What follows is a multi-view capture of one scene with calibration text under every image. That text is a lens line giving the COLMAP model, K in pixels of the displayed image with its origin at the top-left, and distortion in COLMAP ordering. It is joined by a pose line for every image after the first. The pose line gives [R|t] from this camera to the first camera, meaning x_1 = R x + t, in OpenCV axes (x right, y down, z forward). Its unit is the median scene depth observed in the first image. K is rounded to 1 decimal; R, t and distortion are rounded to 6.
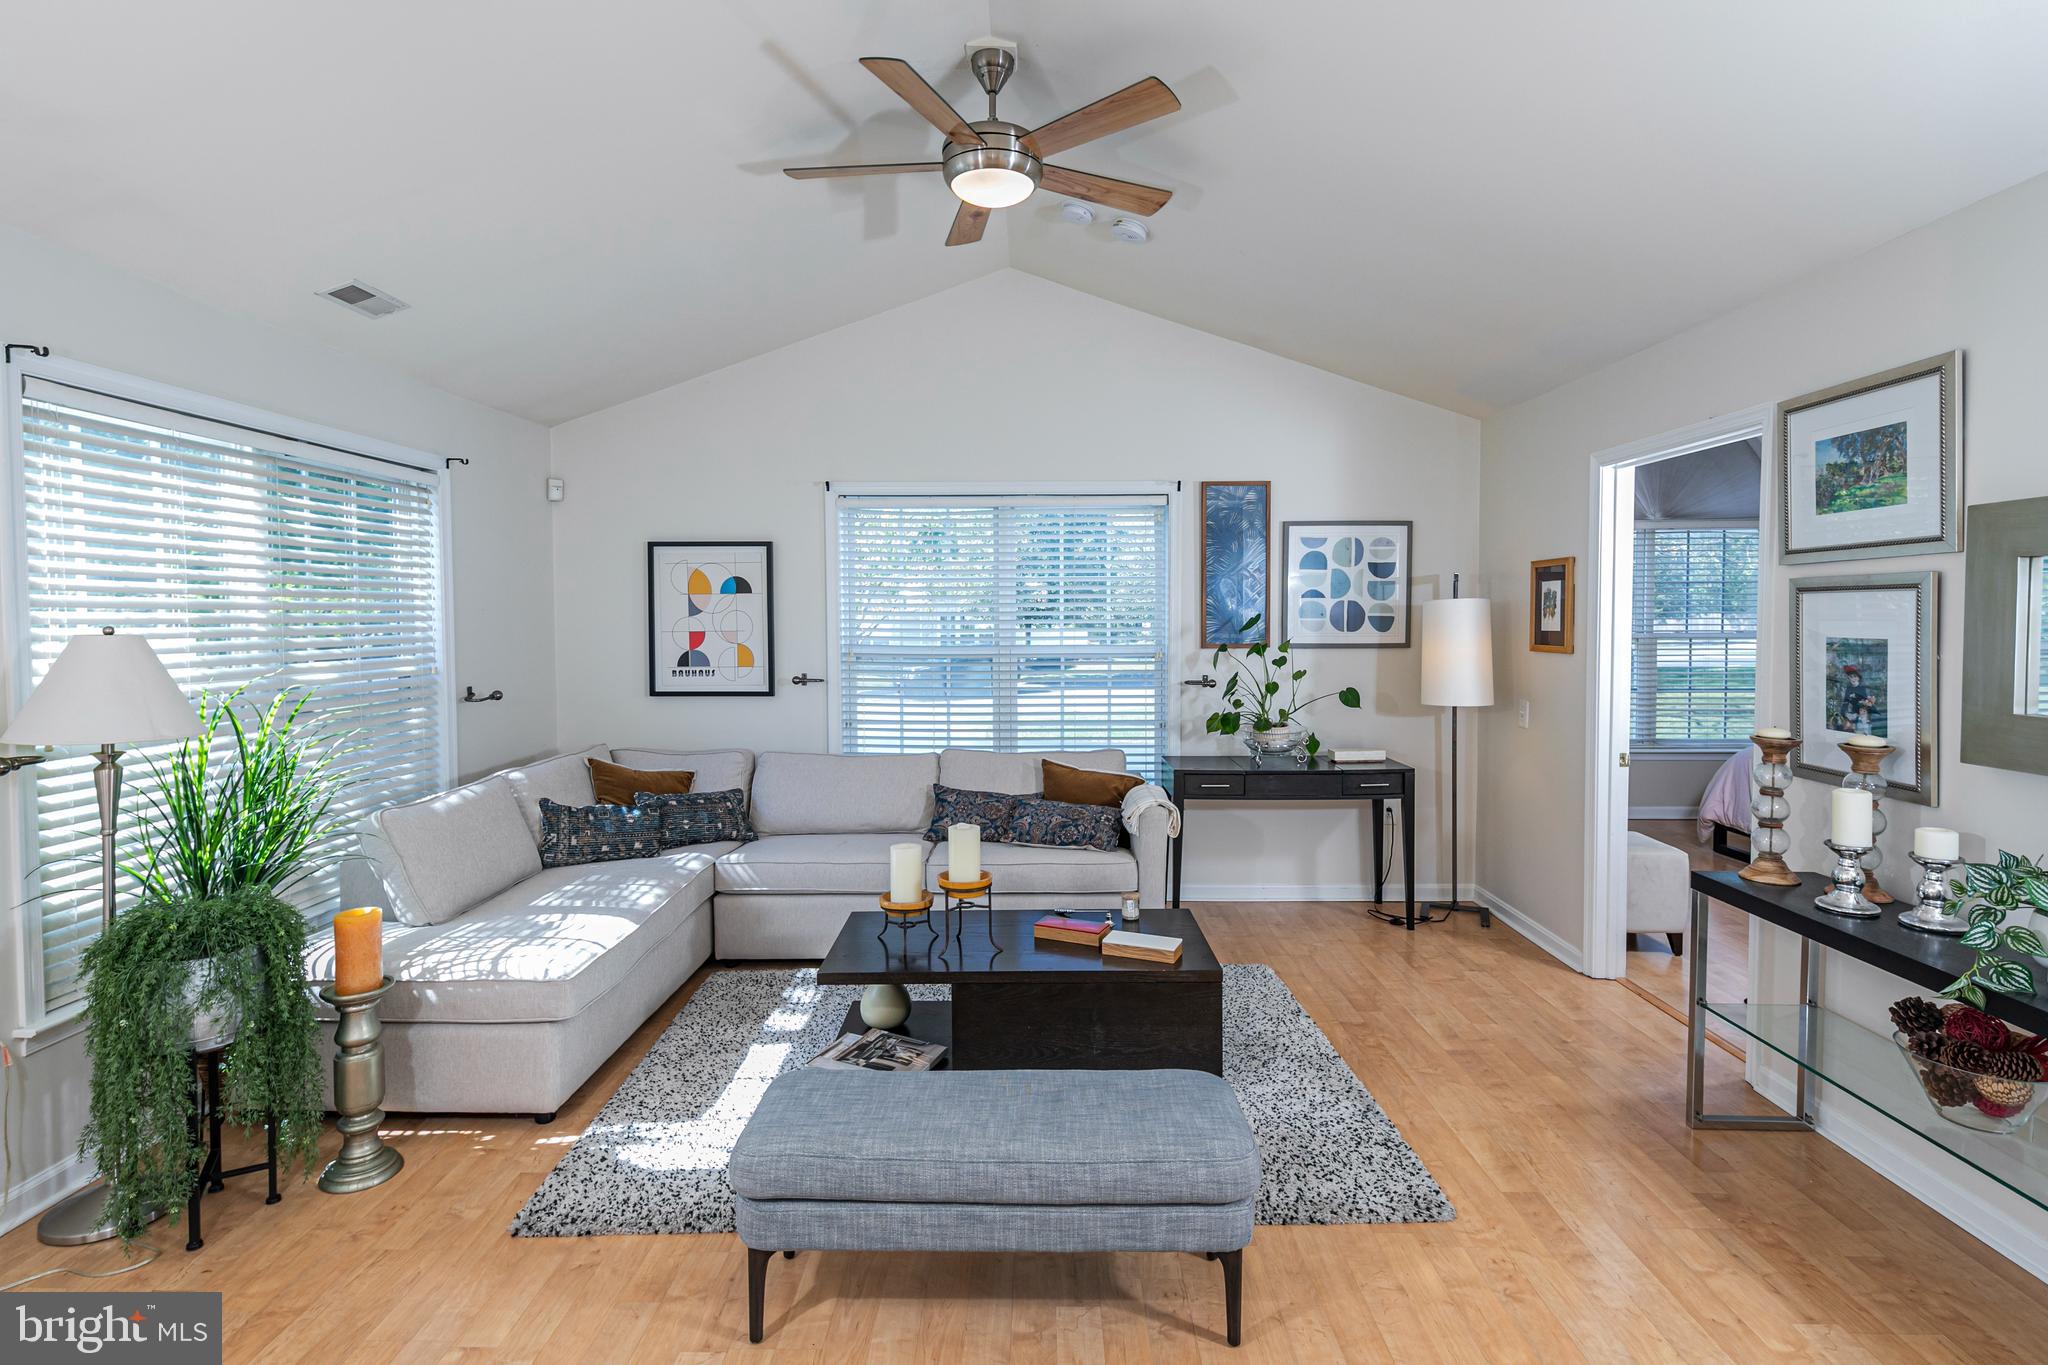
lens RADIAL K [[993.0, 0, 1020.2], [0, 993.0, 650.1], [0, 0, 1]] dist [0.021416, -0.006590]
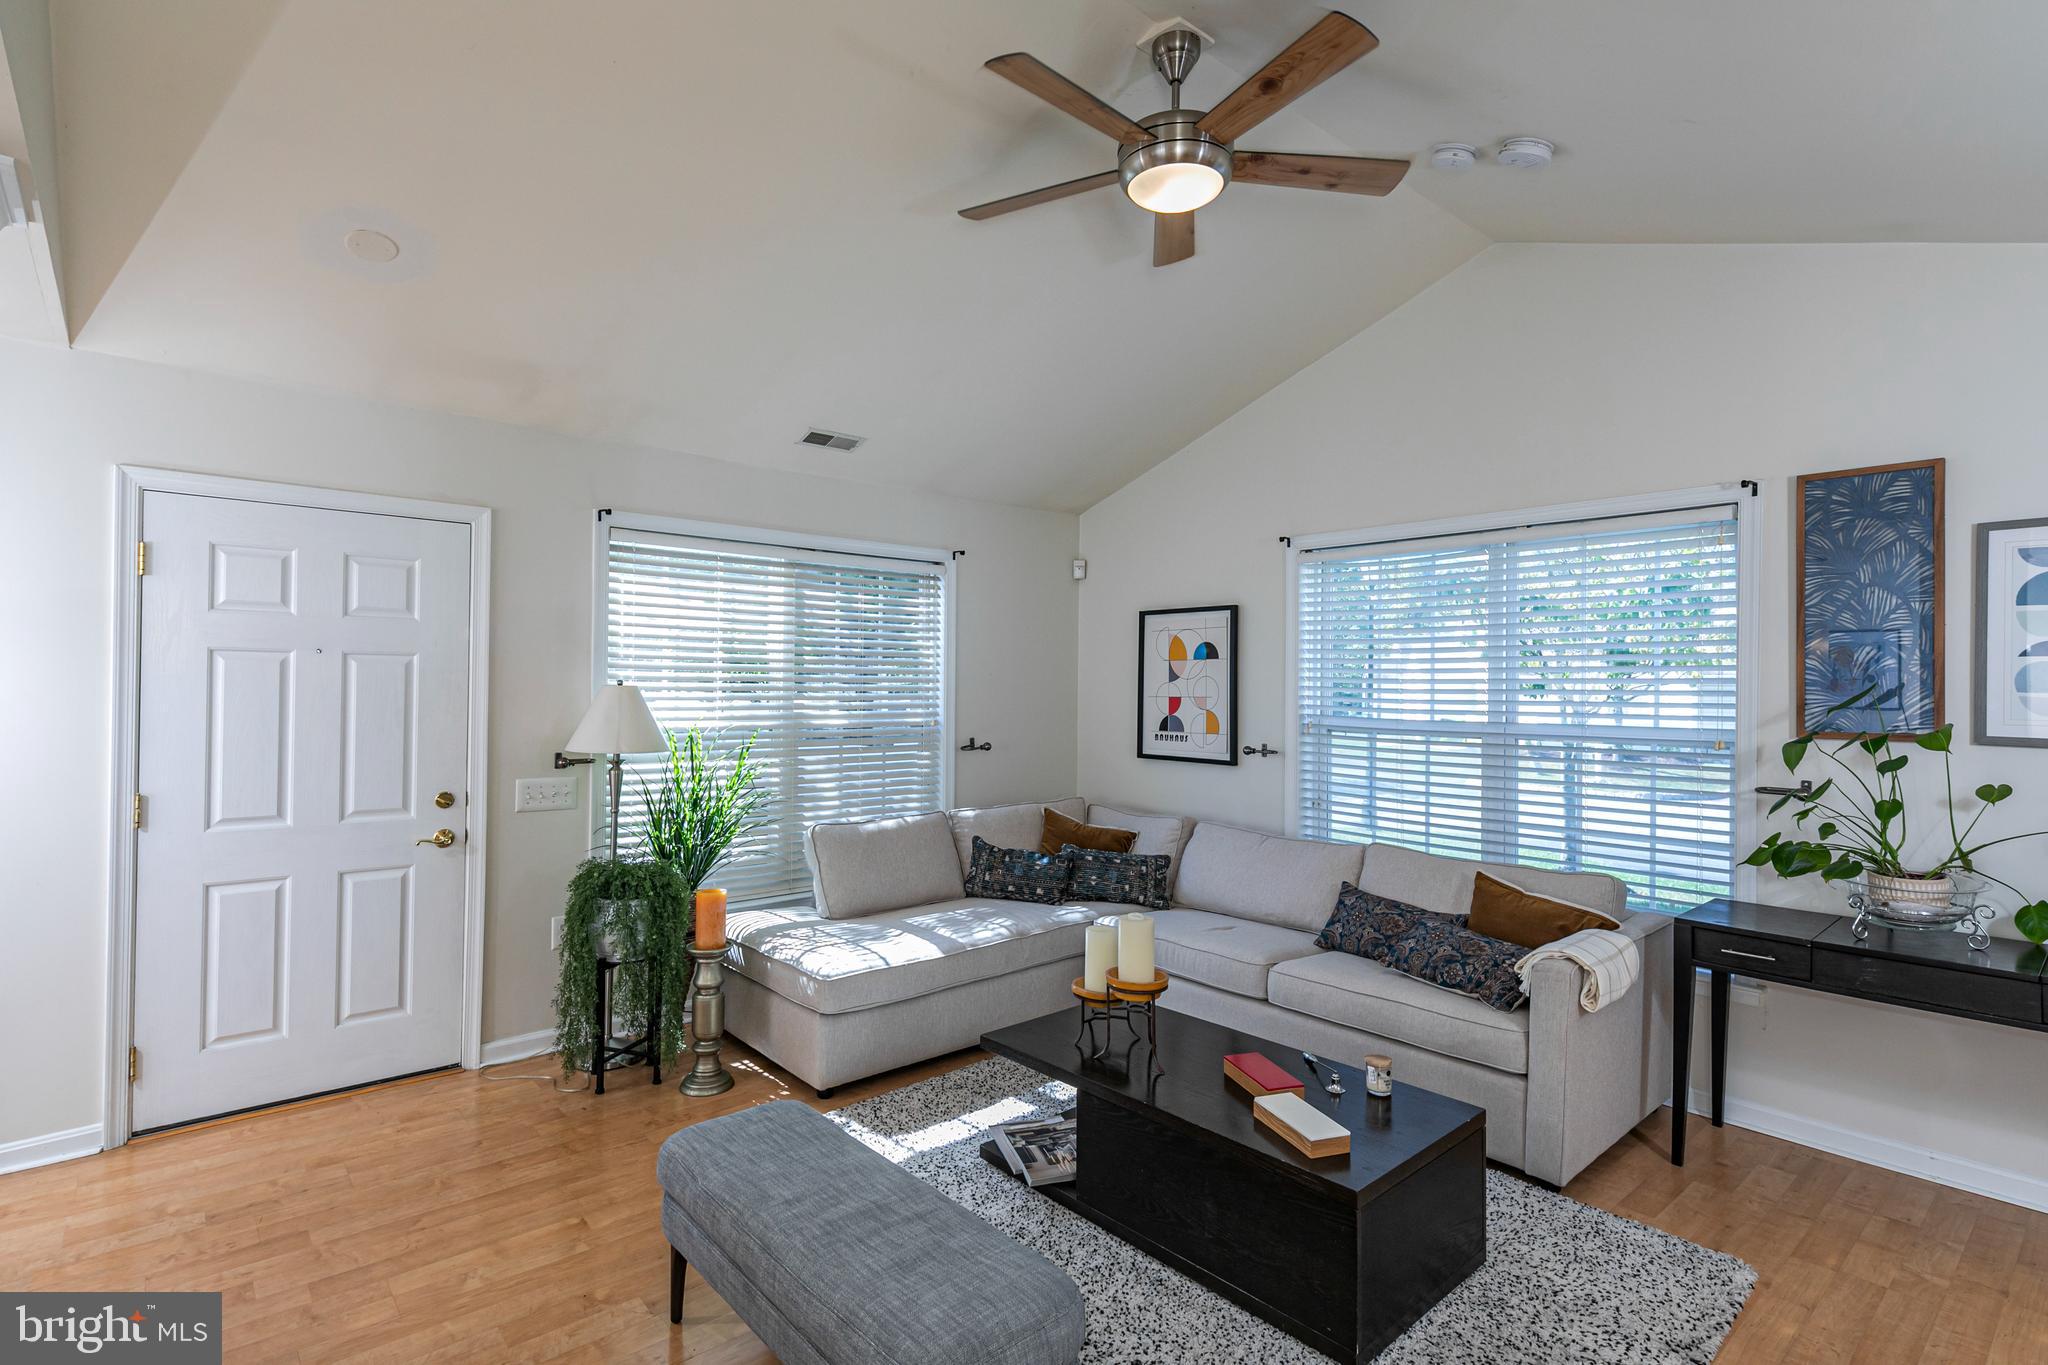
lens RADIAL K [[993.0, 0, 1024.5], [0, 993.0, 678.3], [0, 0, 1]] dist [0.021416, -0.006590]
pose [[0.668167, 0.003456, -0.744004, 0.372626], [-0.038510, 0.998809, -0.029945, -0.001729], [0.743014, 0.048660, 0.667504, 0.233412]]
